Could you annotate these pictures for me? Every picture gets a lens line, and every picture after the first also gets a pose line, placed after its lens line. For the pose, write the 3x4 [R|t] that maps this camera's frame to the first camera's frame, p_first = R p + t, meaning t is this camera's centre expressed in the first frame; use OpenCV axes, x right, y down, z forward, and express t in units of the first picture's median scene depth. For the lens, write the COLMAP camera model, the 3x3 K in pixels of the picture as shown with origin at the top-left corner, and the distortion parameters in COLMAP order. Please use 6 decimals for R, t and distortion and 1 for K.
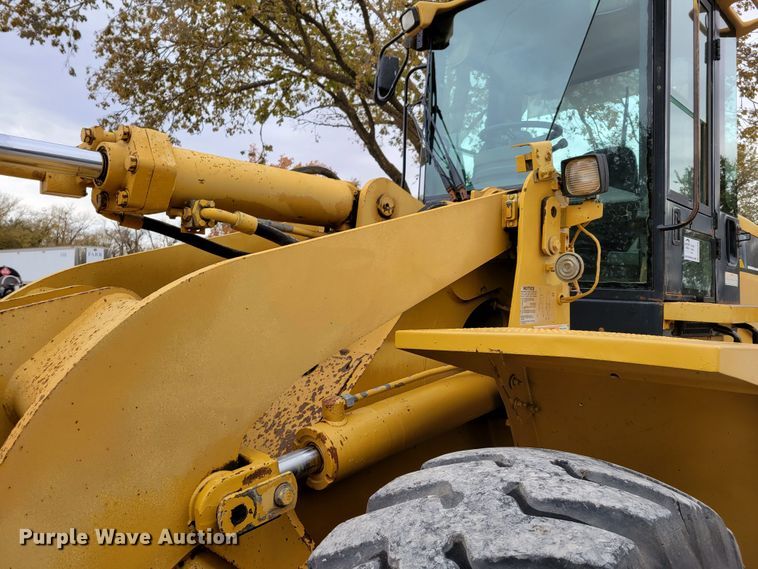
lens RADIAL K [[600.2, 0, 379.0], [0, 600.2, 284.5], [0, 0, 1]] dist [0.031582, -0.001366]
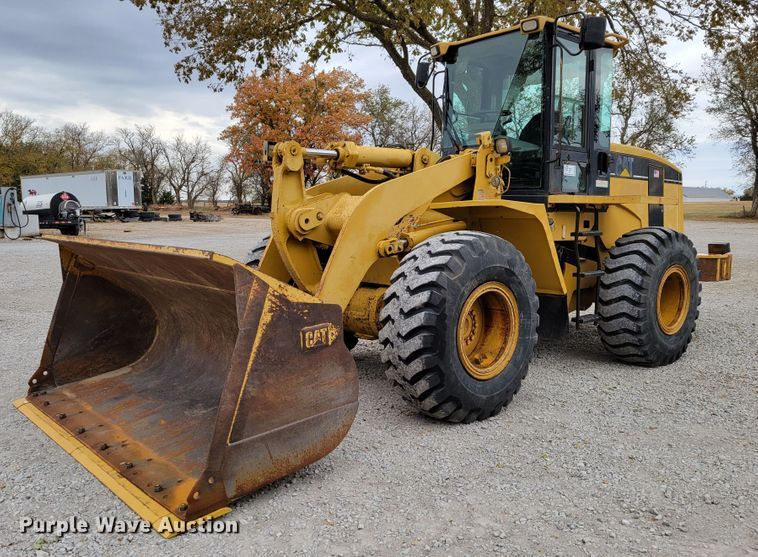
lens RADIAL K [[642.2, 0, 377.8], [0, 642.2, 243.4], [0, 0, 1]] dist [0.003907, 0.000737]
pose [[0.998053, -0.026533, -0.056452, -0.037070], [0.030272, 0.997330, 0.066454, 0.030331], [0.054538, -0.068033, 0.996191, -1.422452]]
